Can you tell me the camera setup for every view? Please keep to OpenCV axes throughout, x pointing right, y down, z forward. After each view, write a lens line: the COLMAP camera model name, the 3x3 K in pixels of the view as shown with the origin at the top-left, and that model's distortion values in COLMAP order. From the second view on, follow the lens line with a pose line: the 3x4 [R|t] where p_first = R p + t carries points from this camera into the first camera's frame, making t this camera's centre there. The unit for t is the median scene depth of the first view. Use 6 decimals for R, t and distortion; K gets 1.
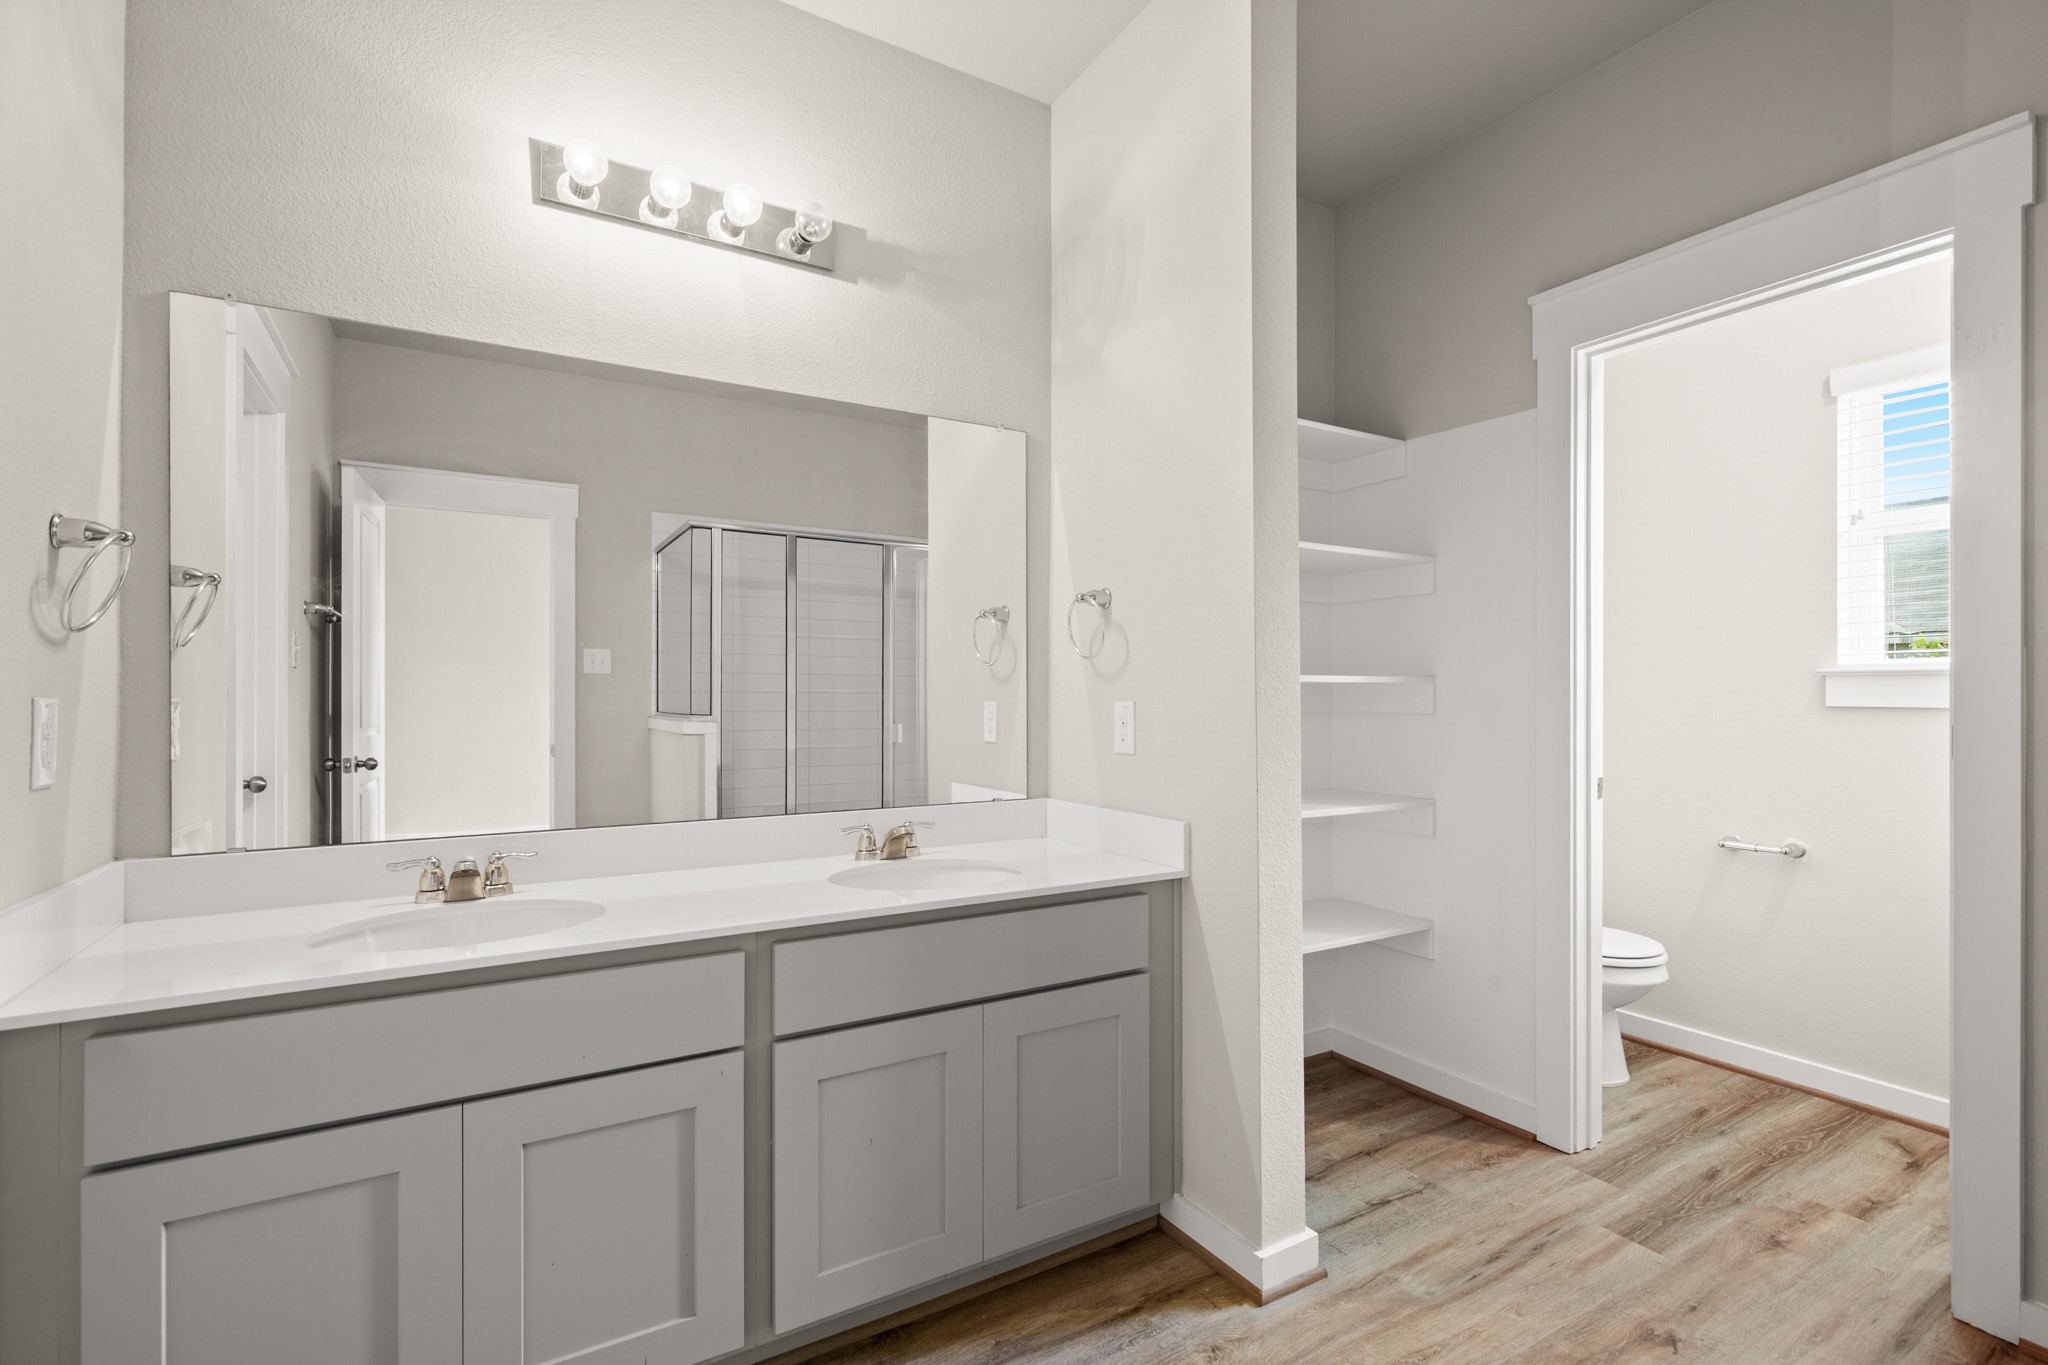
lens RADIAL K [[935.0, 0, 1027.6], [0, 935.0, 691.6], [0, 0, 1]] dist [0.001132, 0.000354]
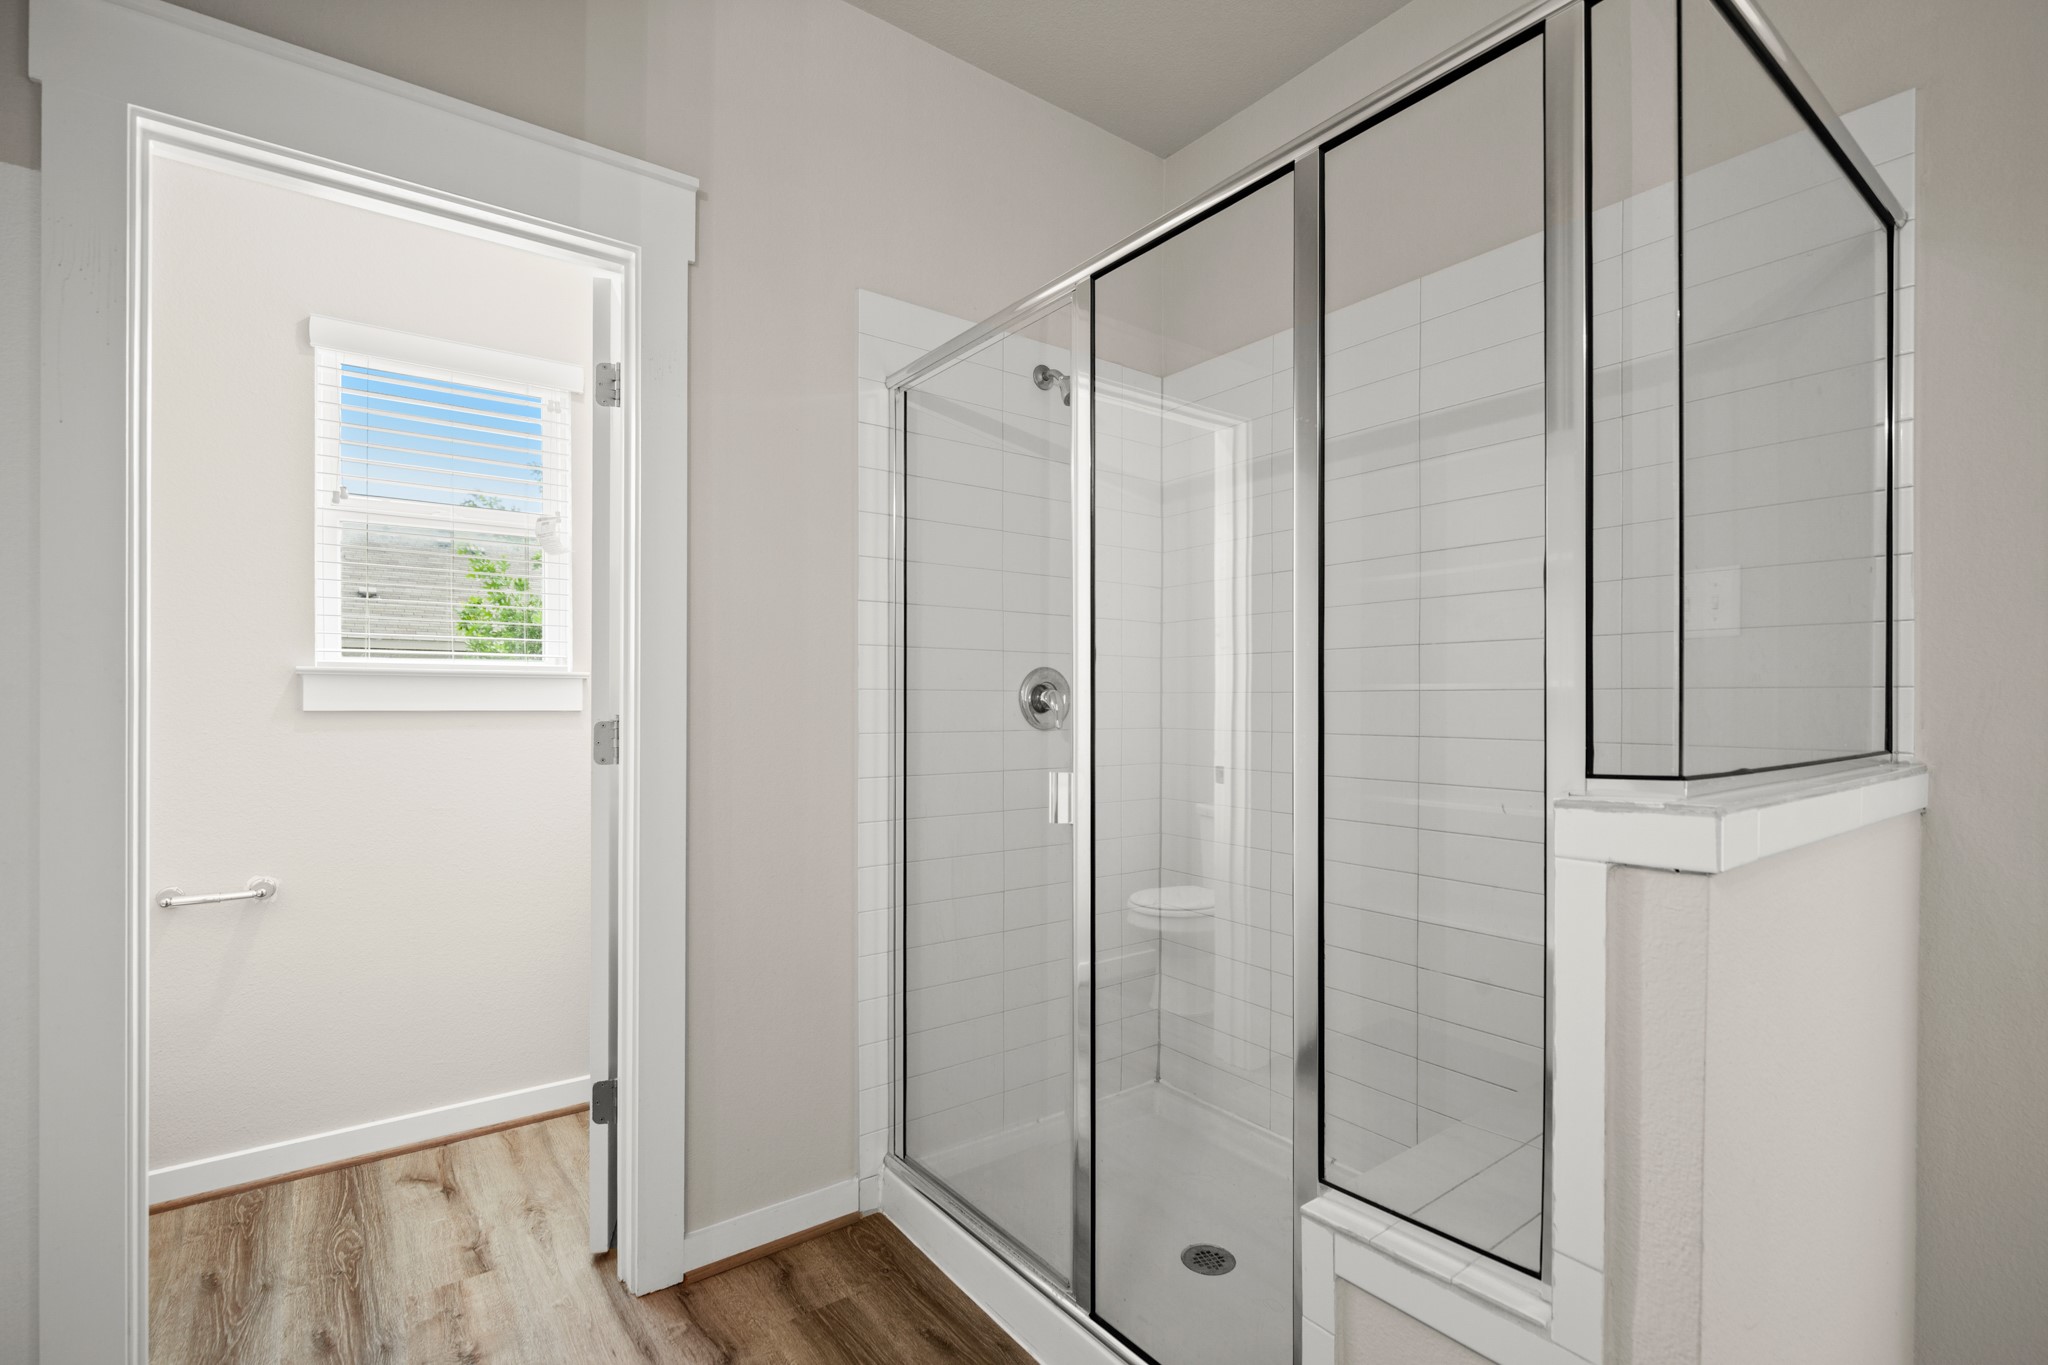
lens RADIAL K [[935.0, 0, 1039.3], [0, 935.0, 705.3], [0, 0, 1]] dist [0.001132, 0.000354]
pose [[-0.123592, -0.009026, 0.992292, -0.070669], [-0.009768, 0.999921, 0.007879, -0.003061], [-0.992285, -0.008719, -0.123670, 0.509572]]
